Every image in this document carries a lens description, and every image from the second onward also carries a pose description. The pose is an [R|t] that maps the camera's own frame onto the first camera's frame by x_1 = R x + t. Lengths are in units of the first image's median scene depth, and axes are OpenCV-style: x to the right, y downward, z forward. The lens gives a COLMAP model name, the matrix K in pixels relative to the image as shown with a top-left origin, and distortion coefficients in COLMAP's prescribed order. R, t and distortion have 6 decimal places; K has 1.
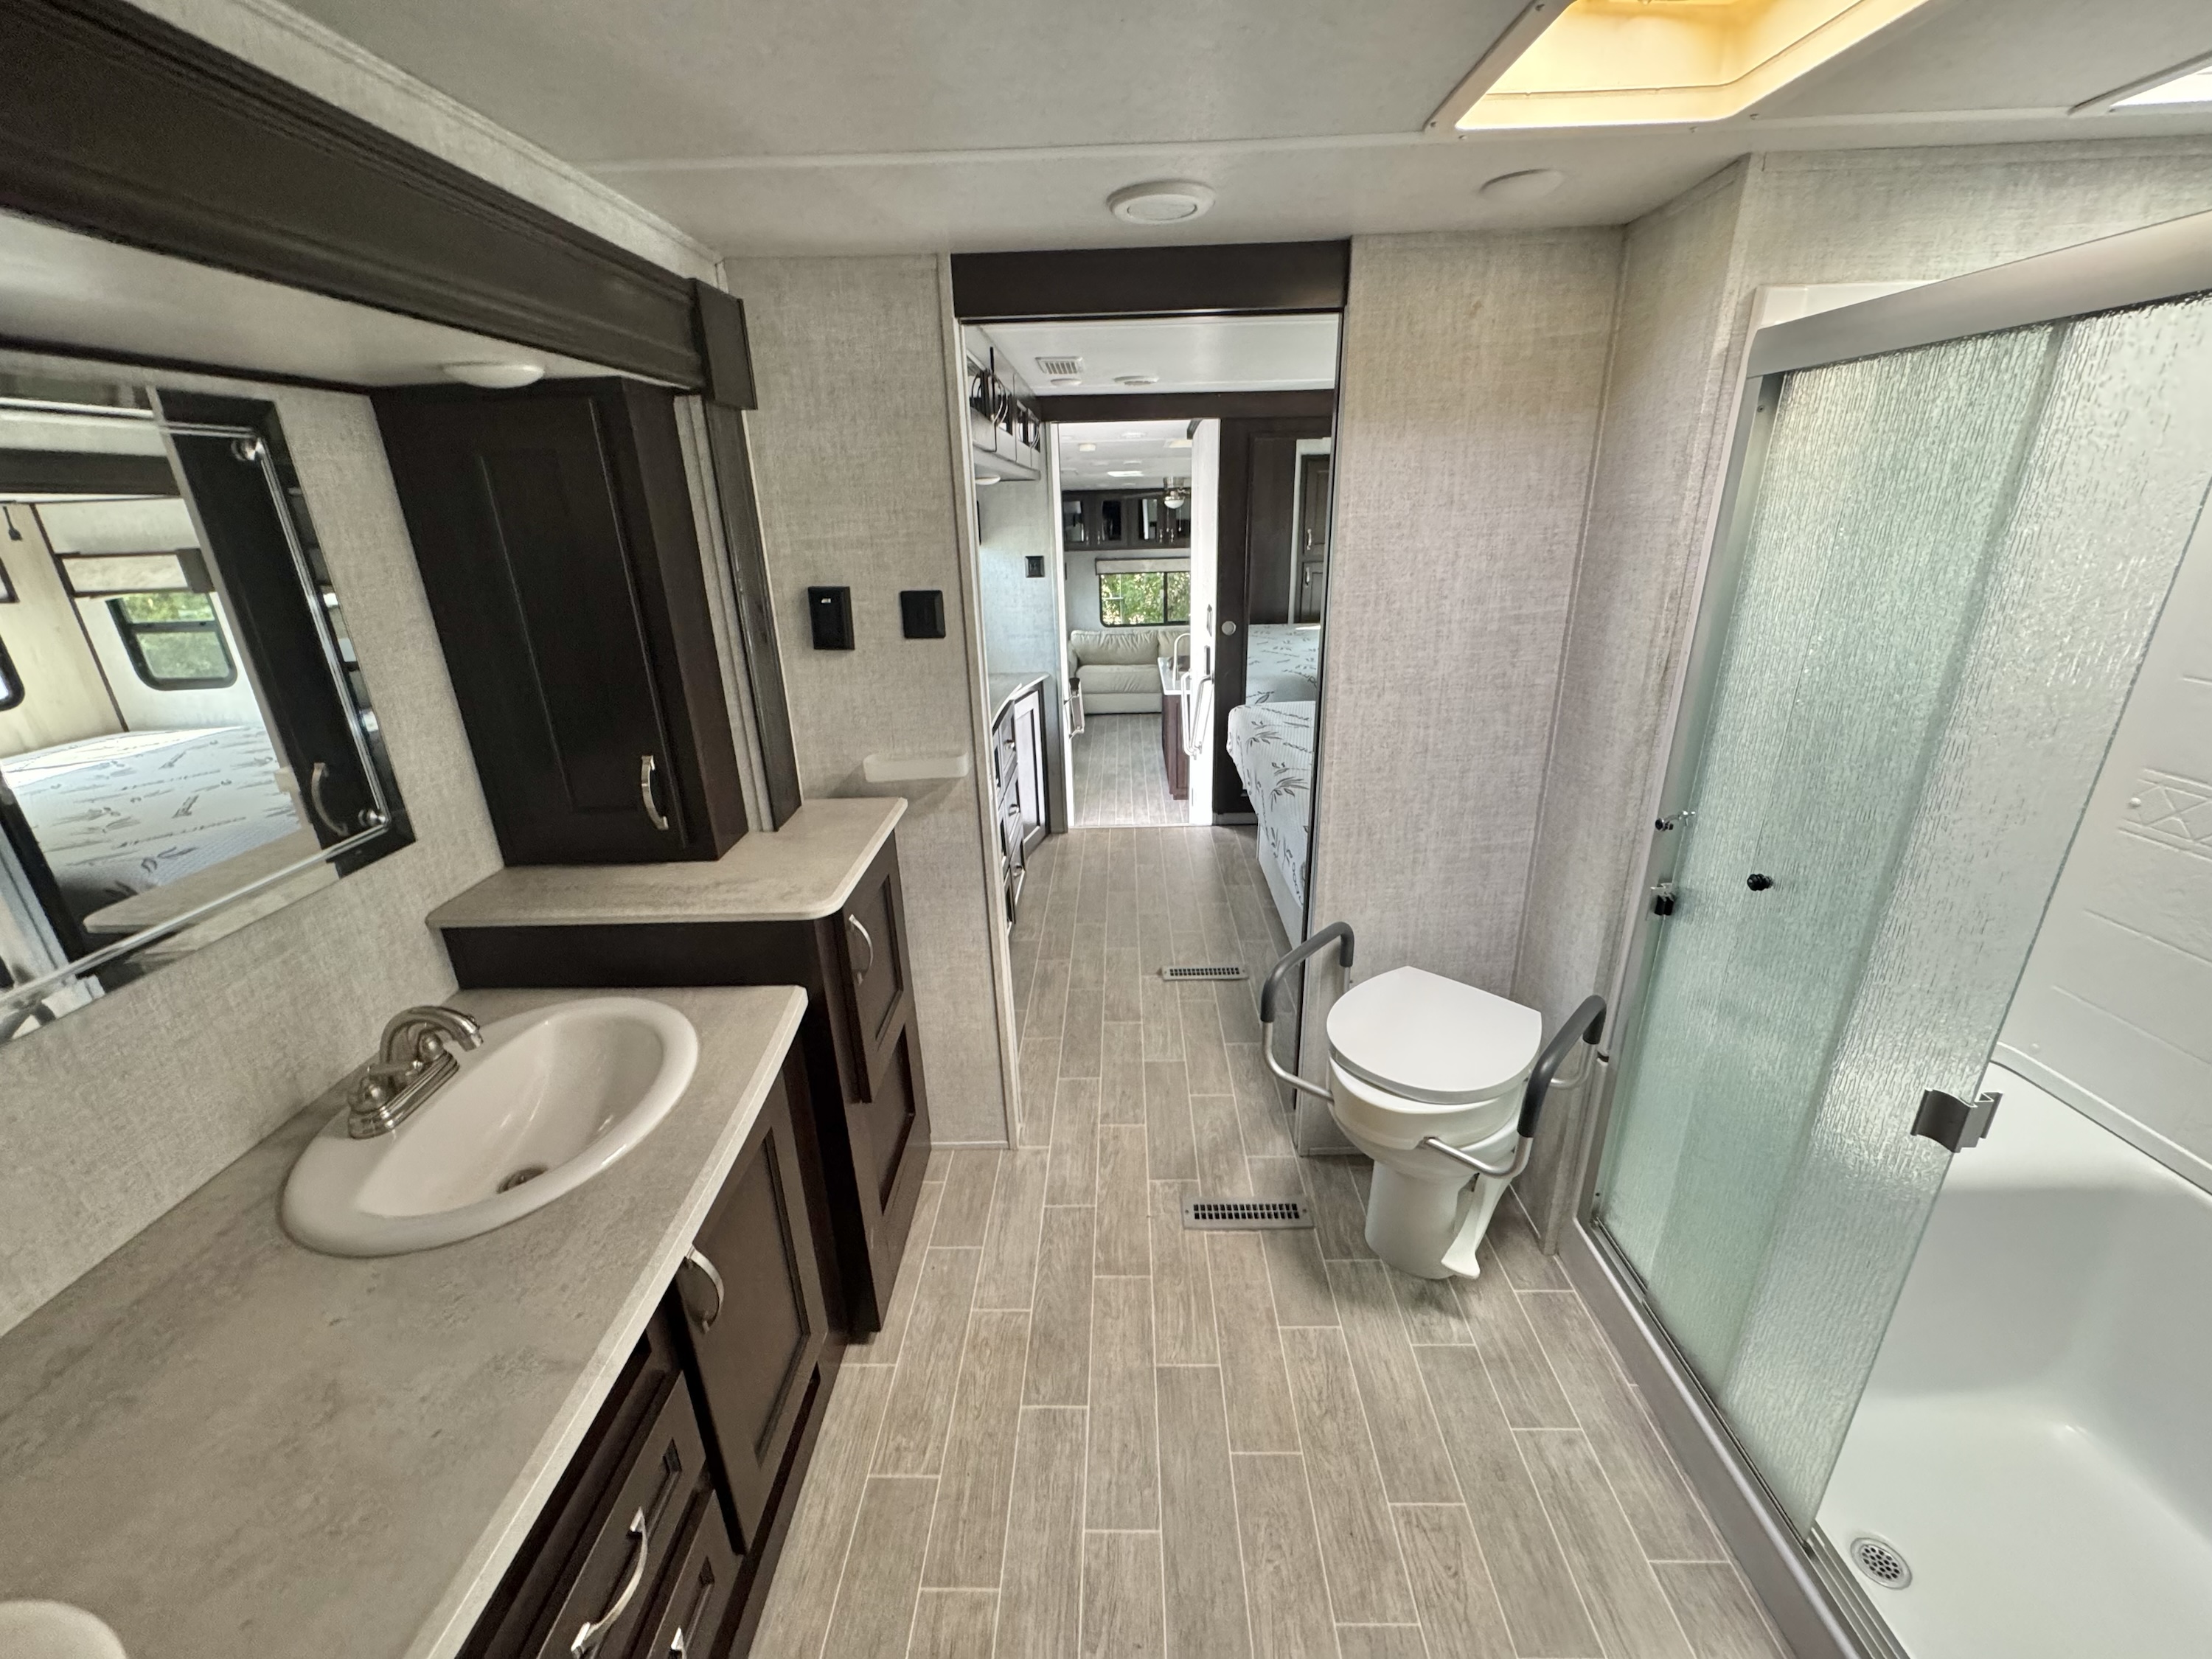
lens RADIAL K [[878.0, 0, 1106.0], [0, 878.0, 829.7], [0, 0, 1]] dist [-0.003104, 0.001027]
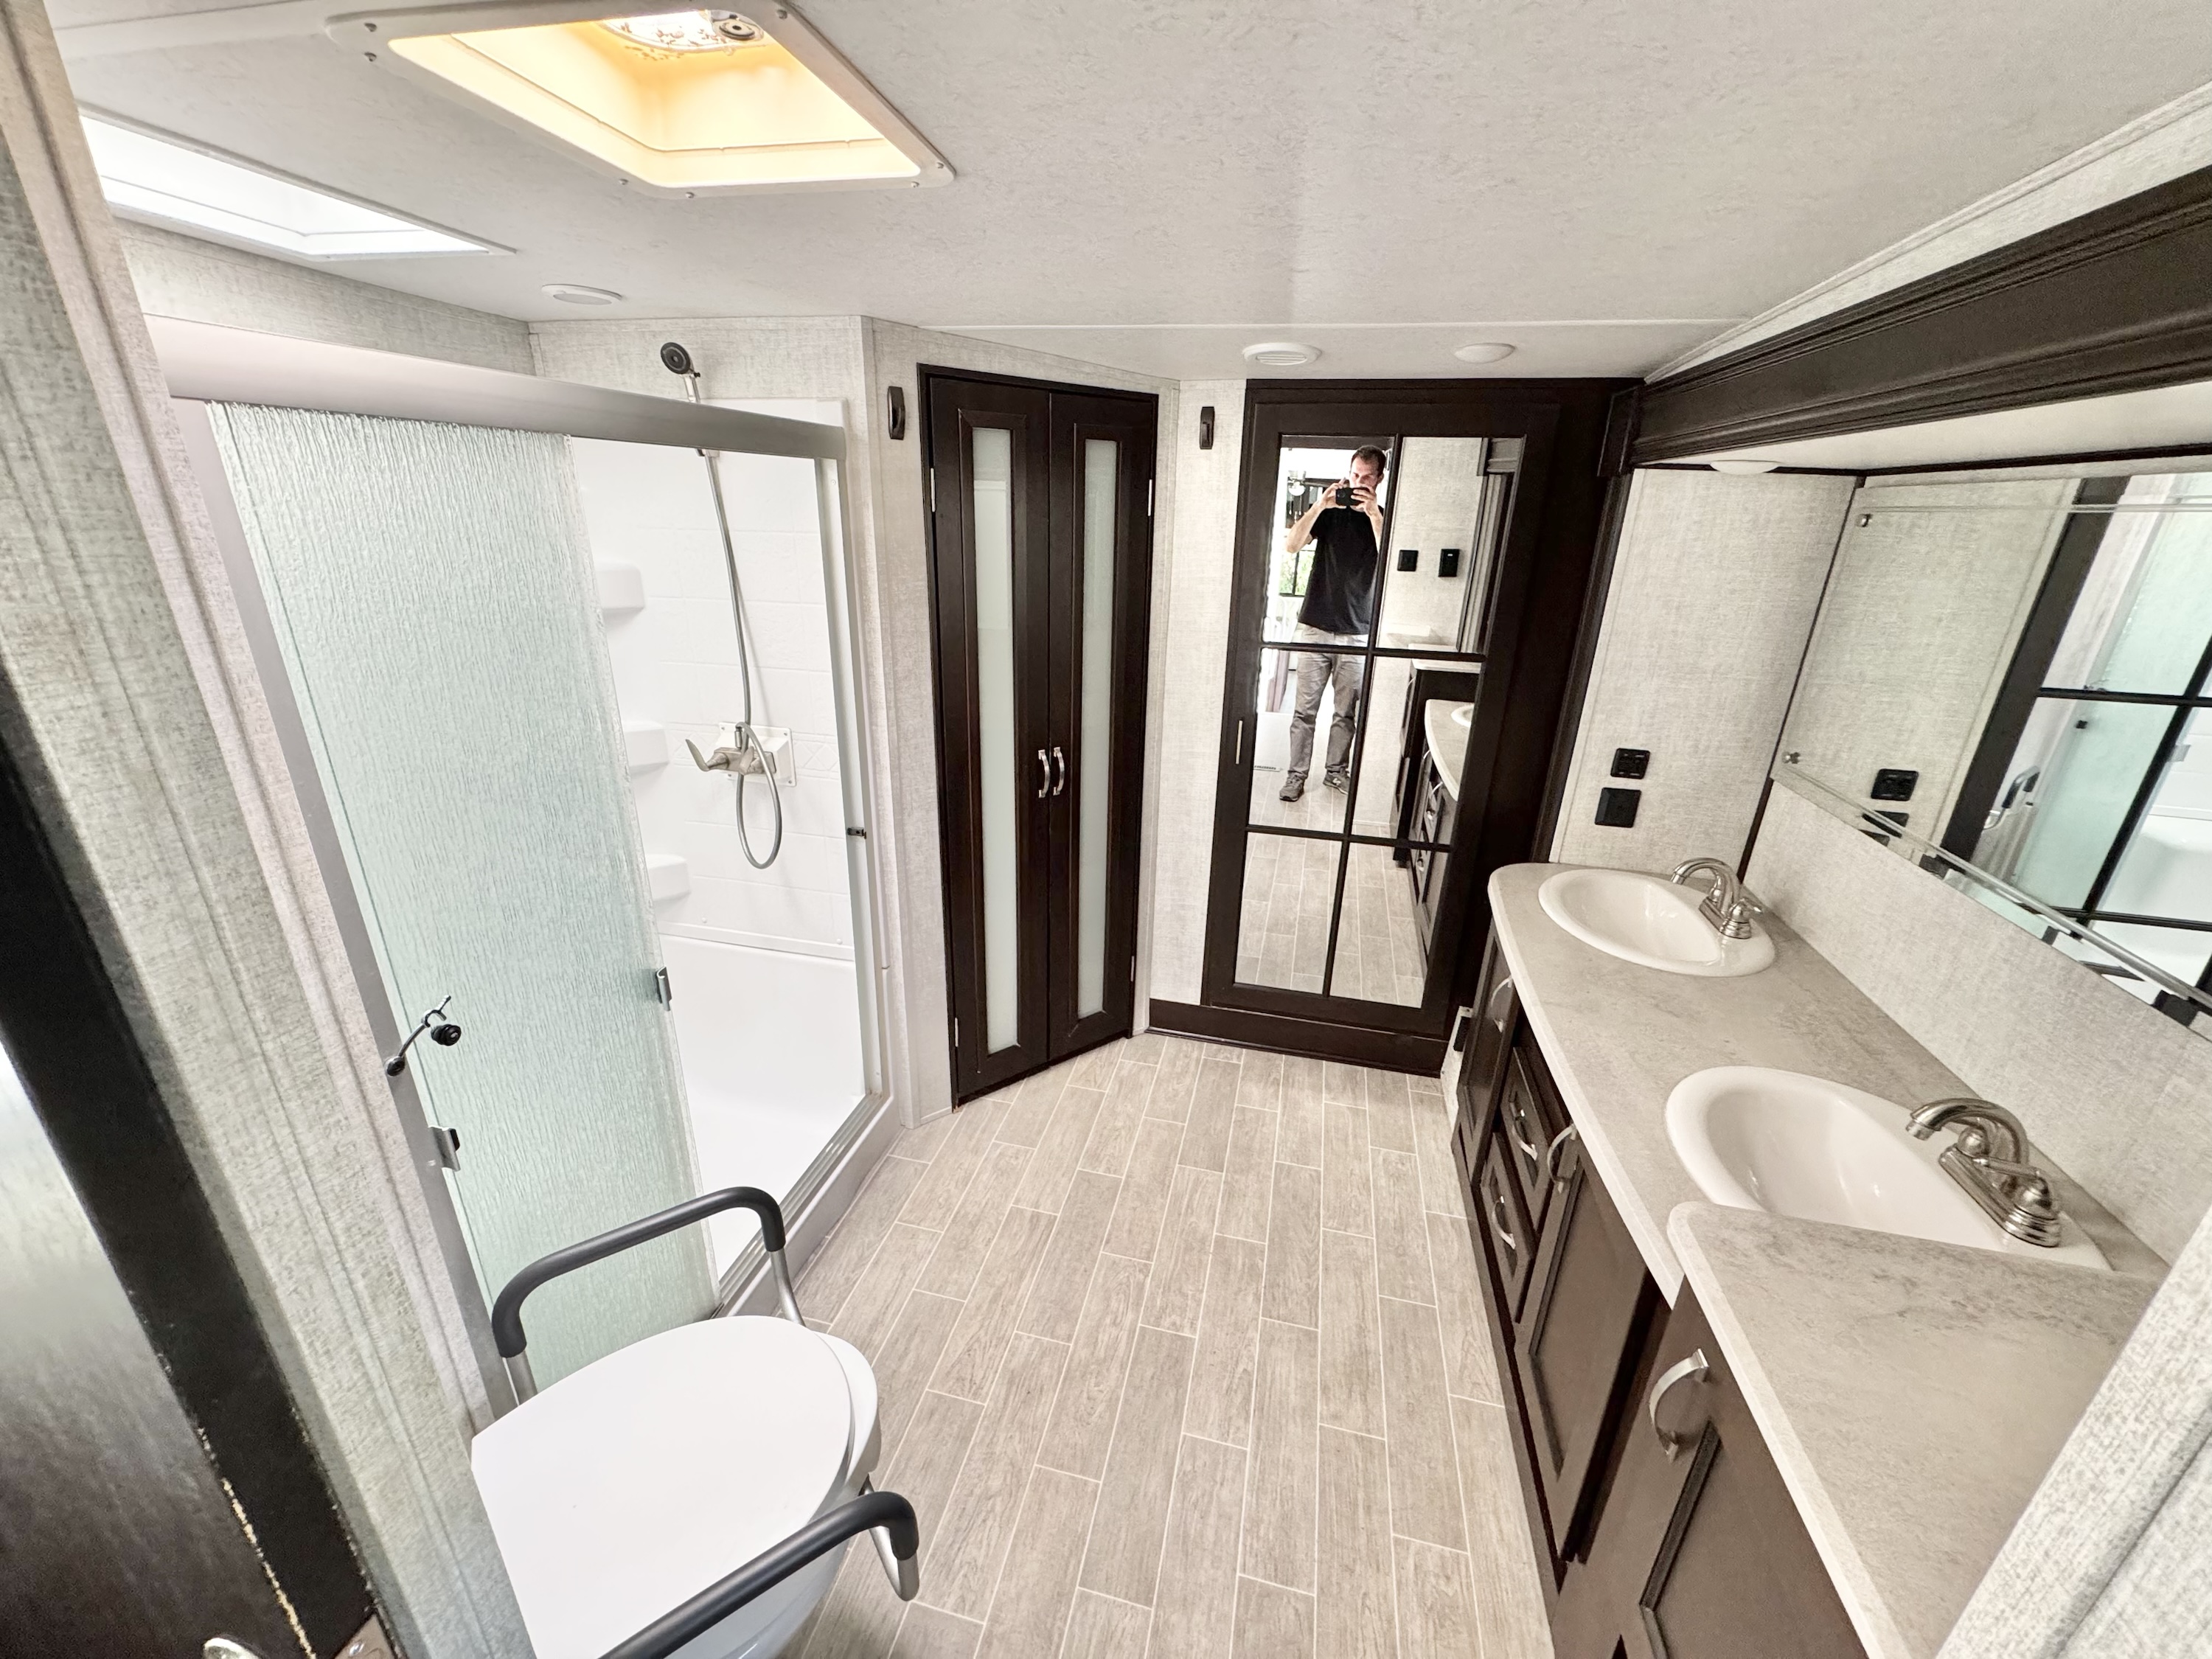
lens RADIAL K [[878.0, 0, 1103.5], [0, 878.0, 831.9], [0, 0, 1]] dist [-0.003104, 0.001027]
pose [[-0.975269, -0.075884, 0.207588, -0.015583], [0.078322, 0.759616, 0.645639, -0.537369], [-0.206681, 0.645930, -0.734886, 1.285197]]
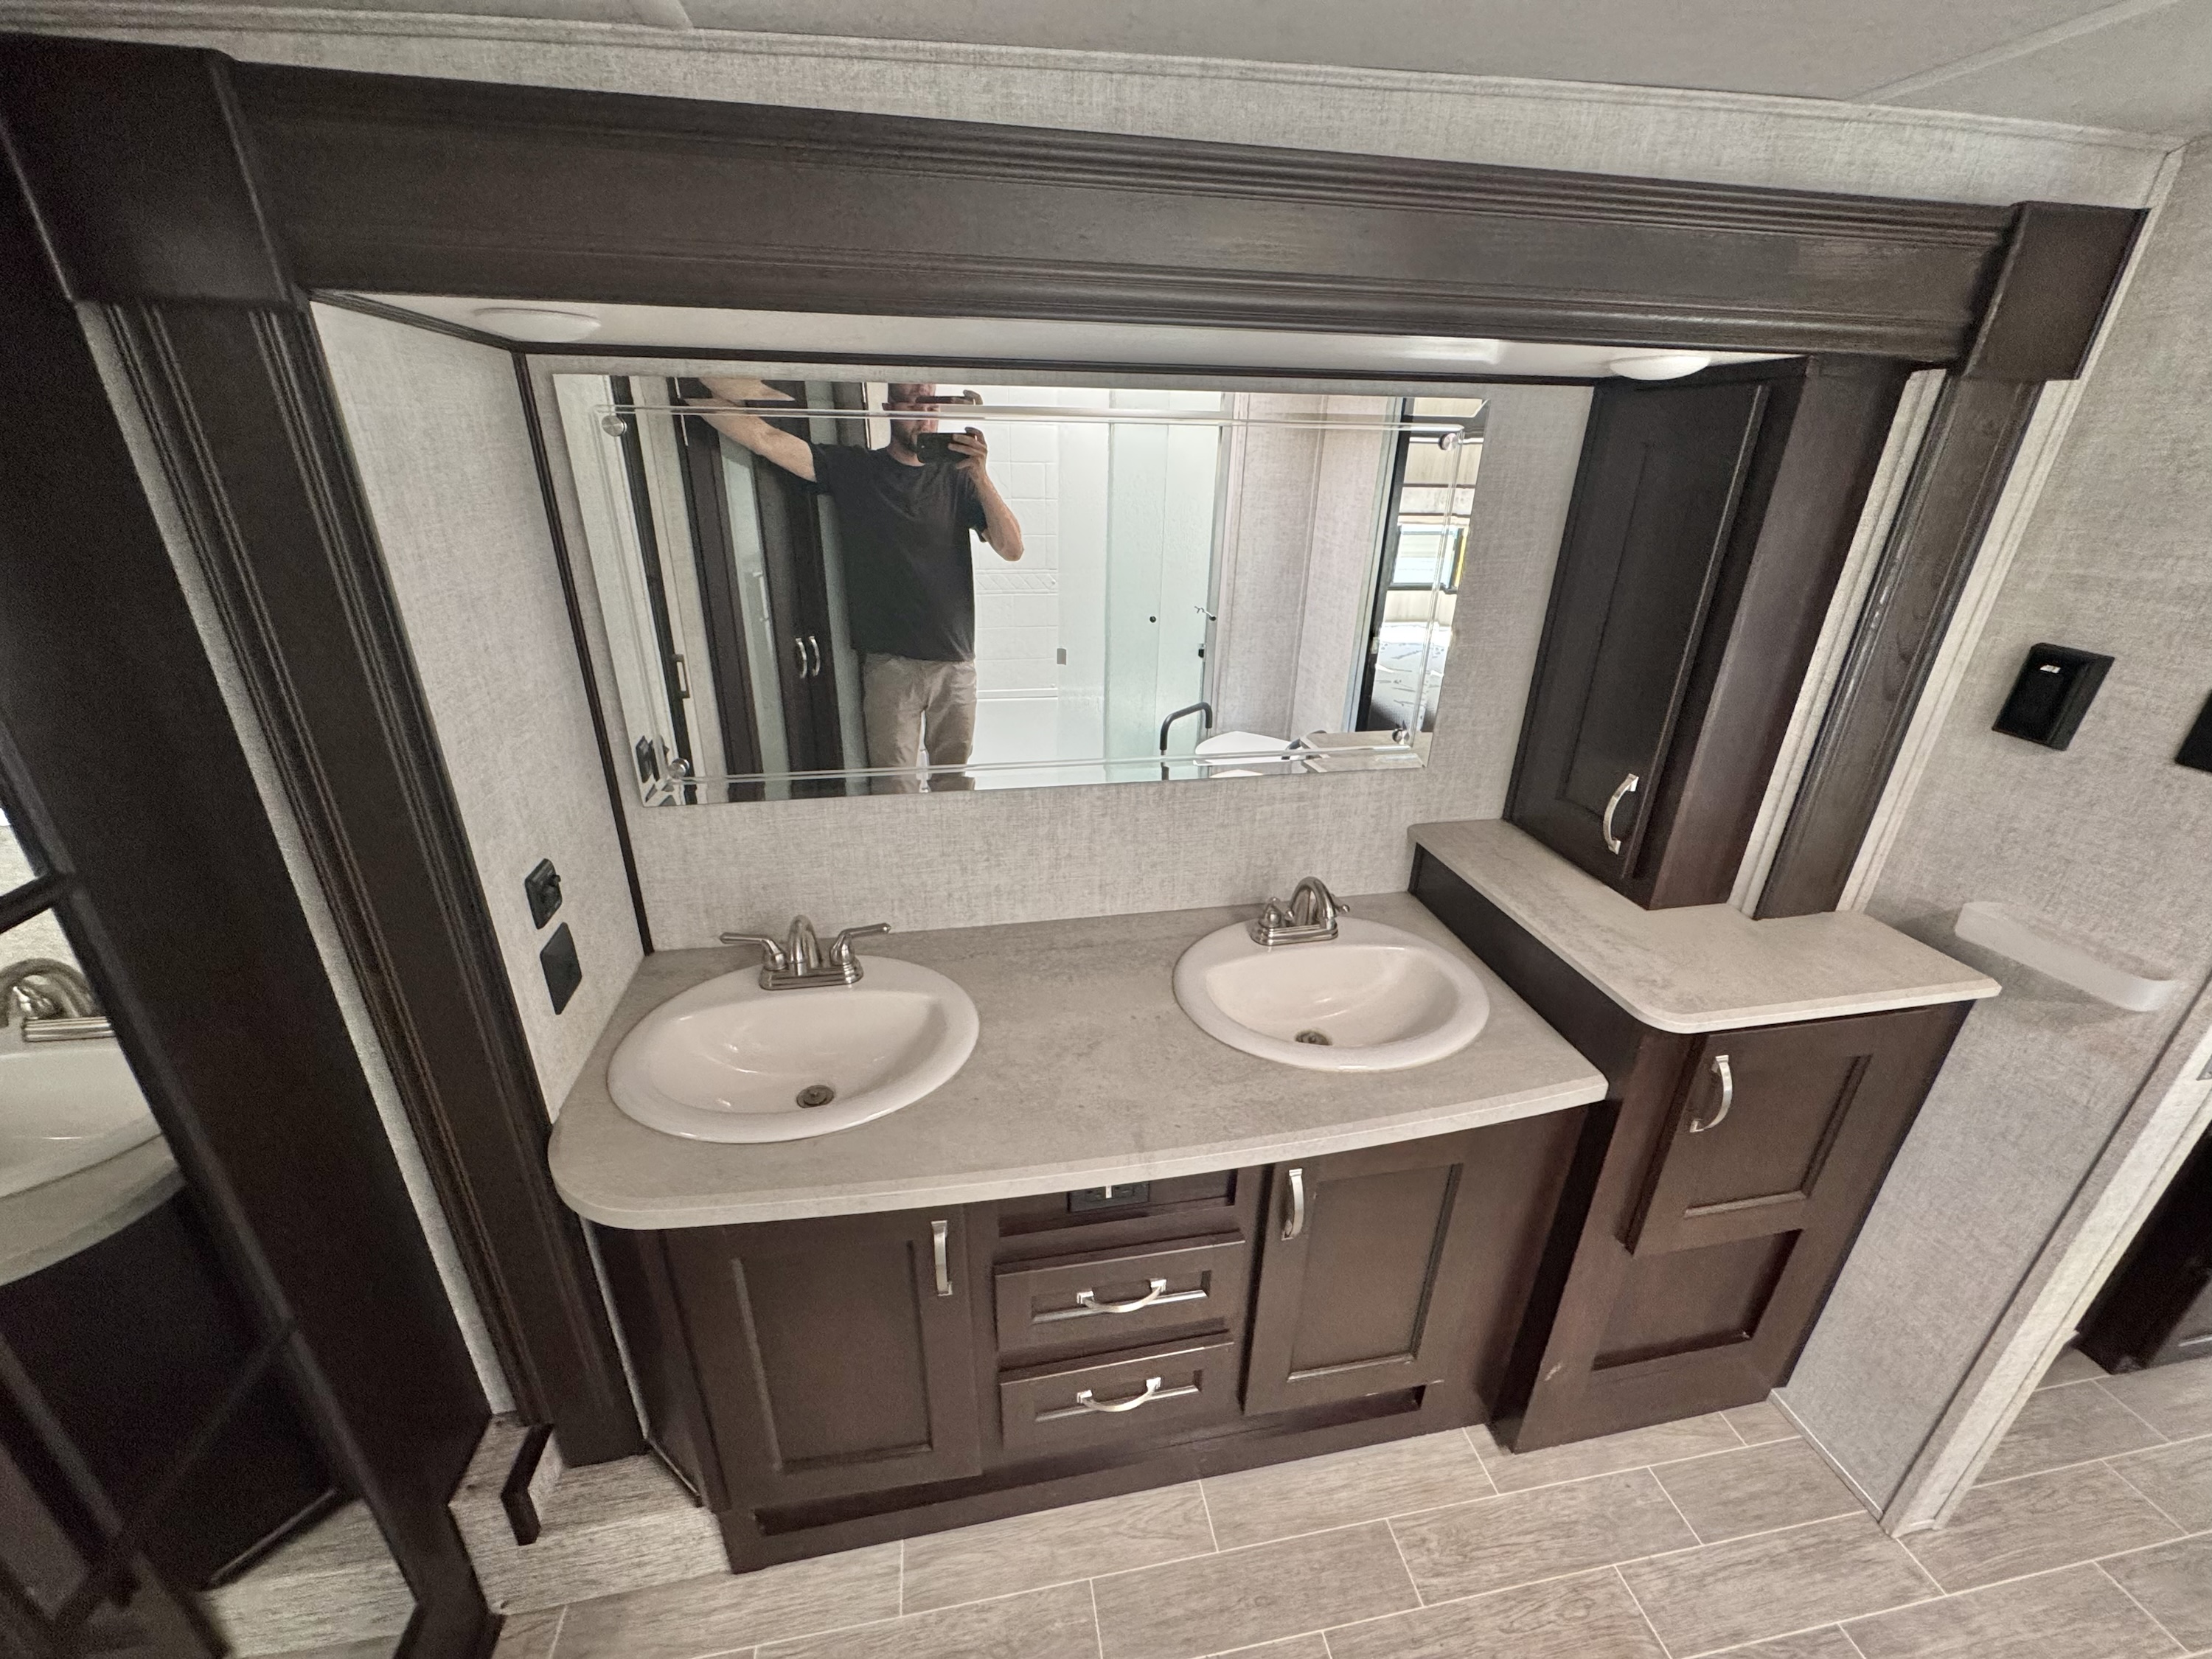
lens RADIAL K [[878.0, 0, 1103.5], [0, 878.0, 829.5], [0, 0, 1]] dist [-0.003104, 0.001027]
pose [[0.198073, 0.420655, -0.885334, 0.206527], [-0.367794, 0.869129, 0.330670, -0.132620], [0.908567, 0.260124, 0.326865, 0.200173]]
